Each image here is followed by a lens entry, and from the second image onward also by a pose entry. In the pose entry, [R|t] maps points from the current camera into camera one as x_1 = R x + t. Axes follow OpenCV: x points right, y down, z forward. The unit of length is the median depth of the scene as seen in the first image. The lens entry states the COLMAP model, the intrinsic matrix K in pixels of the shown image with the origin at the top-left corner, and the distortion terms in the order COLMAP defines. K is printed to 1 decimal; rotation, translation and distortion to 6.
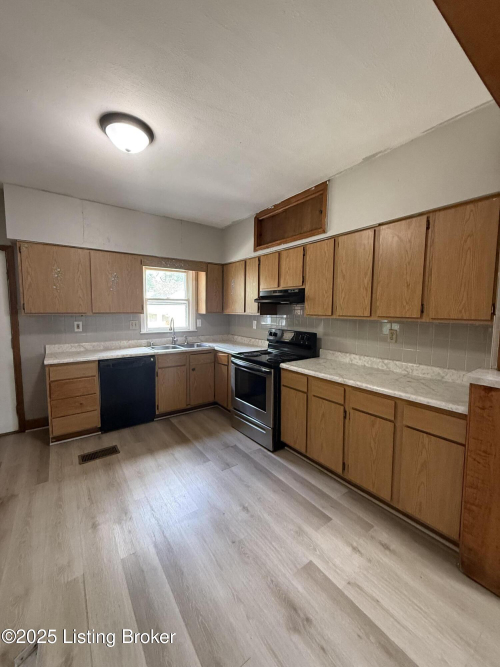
lens RADIAL K [[266.2, 0, 249.6], [0, 266.2, 332.0], [0, 0, 1]] dist [0.001128, 0.000824]
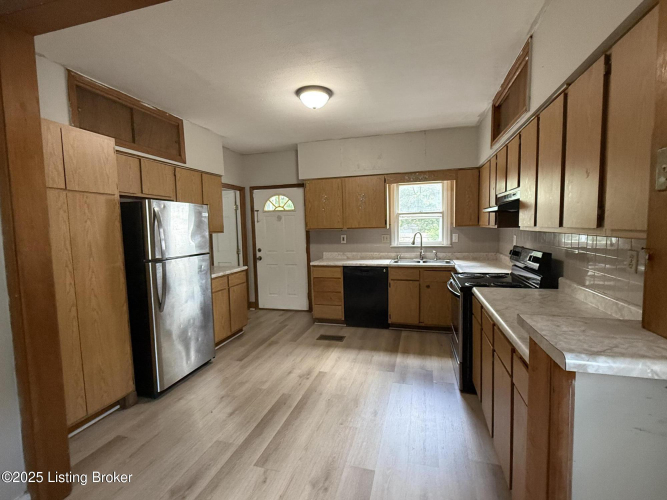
lens RADIAL K [[305.1, 0, 333.5], [0, 305.1, 250.0], [0, 0, 1]] dist [0.000328, -0.000051]
pose [[0.622742, 0.041756, -0.781312, 0.483269], [-0.039352, 0.998983, 0.022024, 0.000967], [0.781437, 0.017031, 0.623751, 0.068221]]
